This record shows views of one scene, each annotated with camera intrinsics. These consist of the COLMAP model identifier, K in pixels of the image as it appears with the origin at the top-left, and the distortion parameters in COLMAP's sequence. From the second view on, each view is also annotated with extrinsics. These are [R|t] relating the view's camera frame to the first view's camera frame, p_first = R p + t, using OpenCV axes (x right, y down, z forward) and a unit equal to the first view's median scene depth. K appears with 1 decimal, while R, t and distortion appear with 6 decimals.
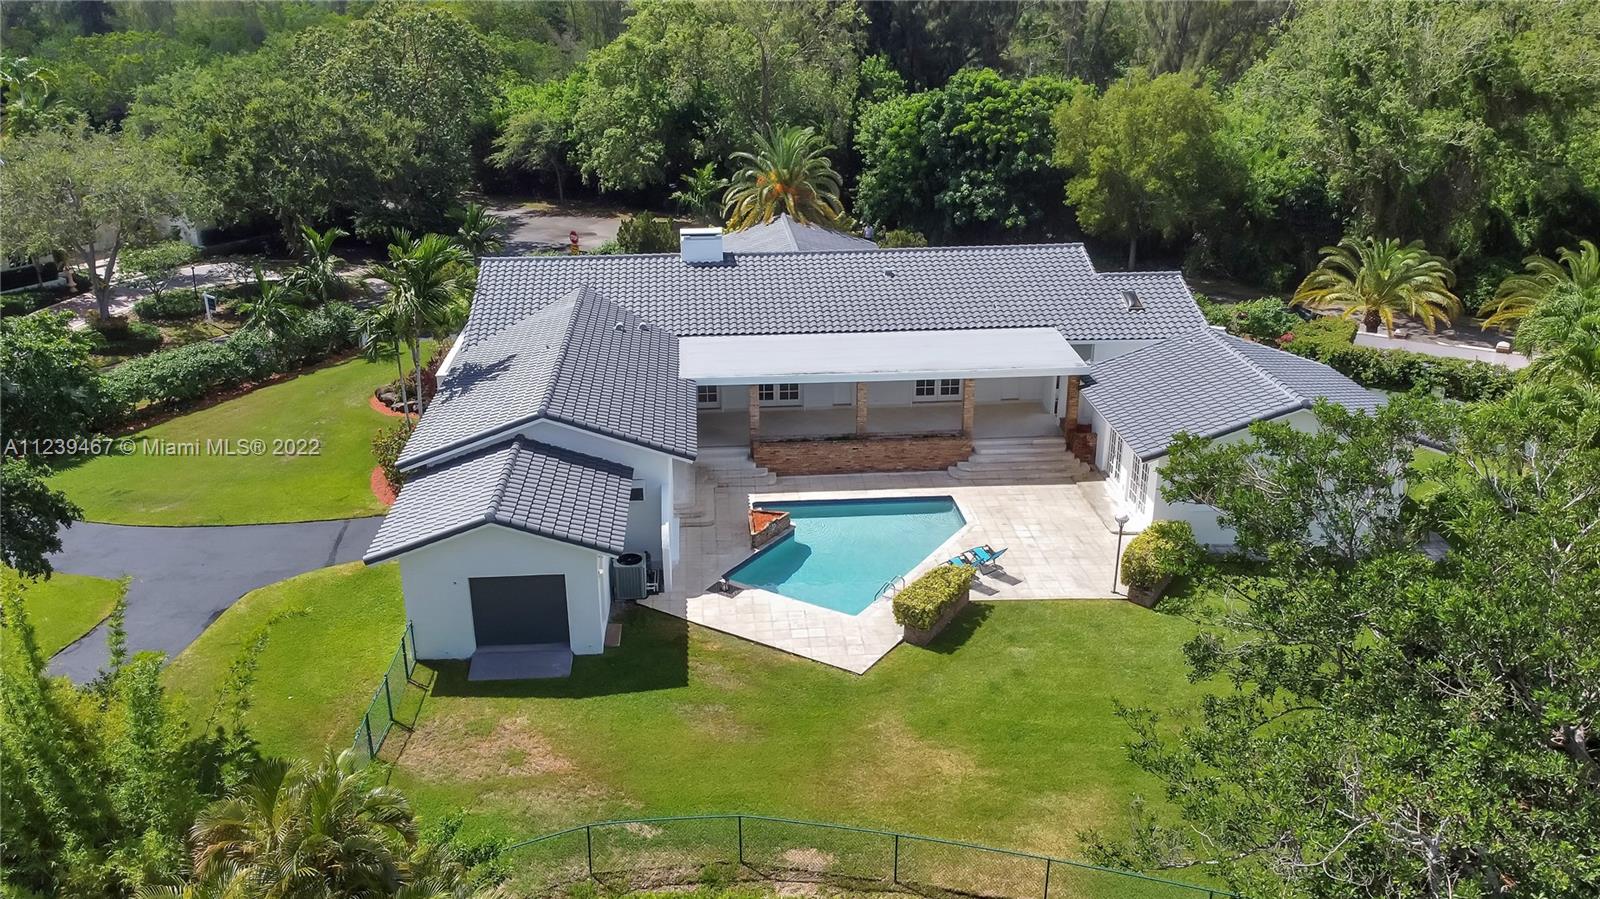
lens RADIAL K [[1242.7, 0, 757.4], [0, 1242.7, 445.7], [0, 0, 1]] dist [0.001372, 0.002075]
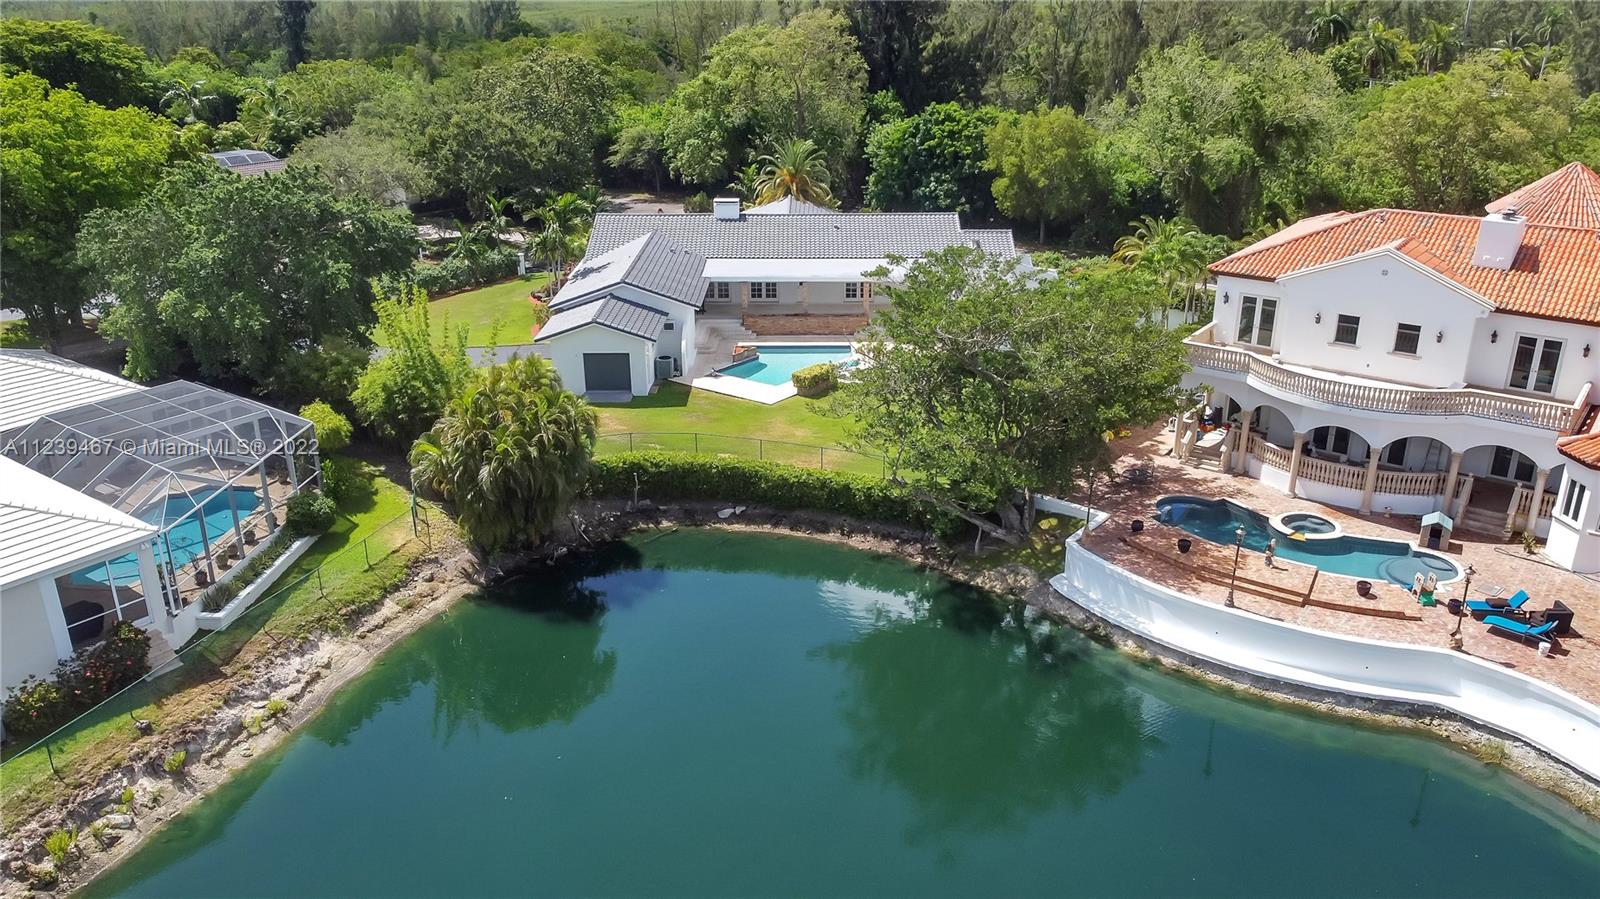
lens RADIAL K [[1152.0, 0, 800.0], [0, 1152.0, 449.5], [0, 0, 1]] dist [0.002569, 0.000611]
pose [[0.998528, 0.029945, -0.045217, 0.094207], [-0.029557, 0.999521, 0.009218, 0.102571], [0.045472, -0.007868, 0.998935, -0.386063]]
